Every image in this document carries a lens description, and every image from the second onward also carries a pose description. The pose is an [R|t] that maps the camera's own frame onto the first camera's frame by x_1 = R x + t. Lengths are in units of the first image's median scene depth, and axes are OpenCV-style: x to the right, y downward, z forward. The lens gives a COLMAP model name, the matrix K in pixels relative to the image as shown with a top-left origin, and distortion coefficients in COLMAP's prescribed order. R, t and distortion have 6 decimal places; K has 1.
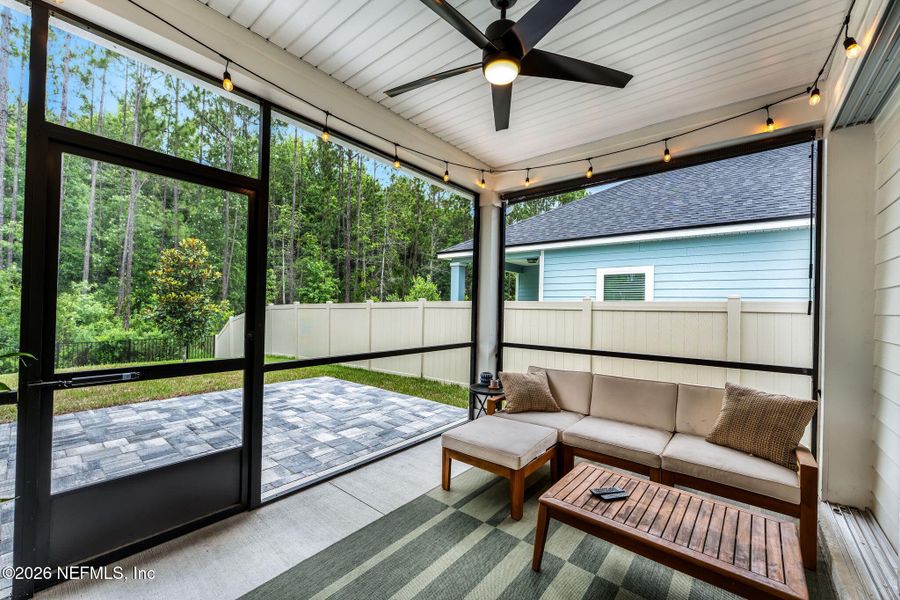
lens RADIAL K [[360.8, 0, 446.3], [0, 360.8, 297.9], [0, 0, 1]] dist [-0.008940, -0.000227]
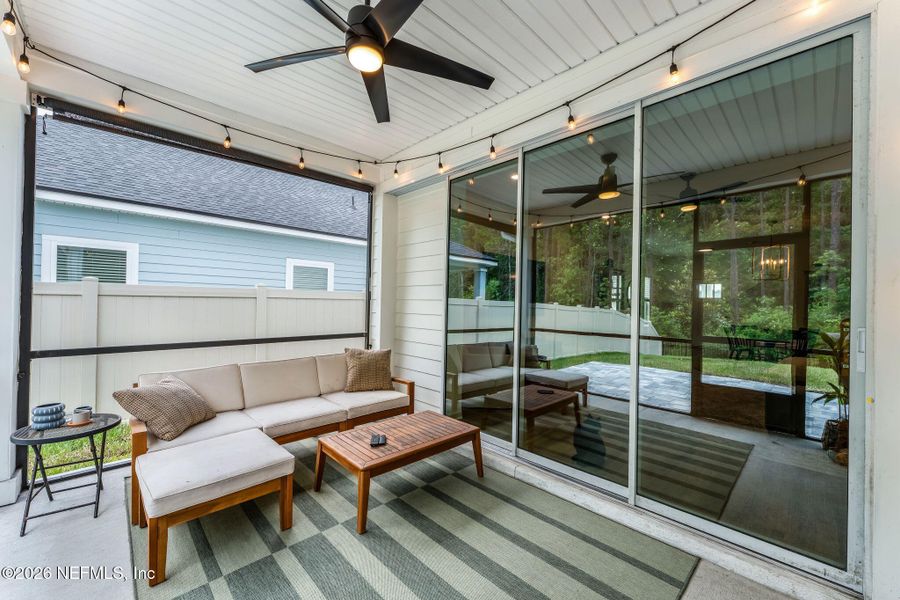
lens RADIAL K [[357.5, 0, 450.0], [0, 357.5, 300.0], [0, 0, 1]] dist [-0.001634, -0.000108]
pose [[0.102413, -0.010009, 0.994692, -0.435943], [-0.040110, 0.999095, 0.014183, 0.007359], [-0.993933, -0.041349, 0.101919, 0.349313]]
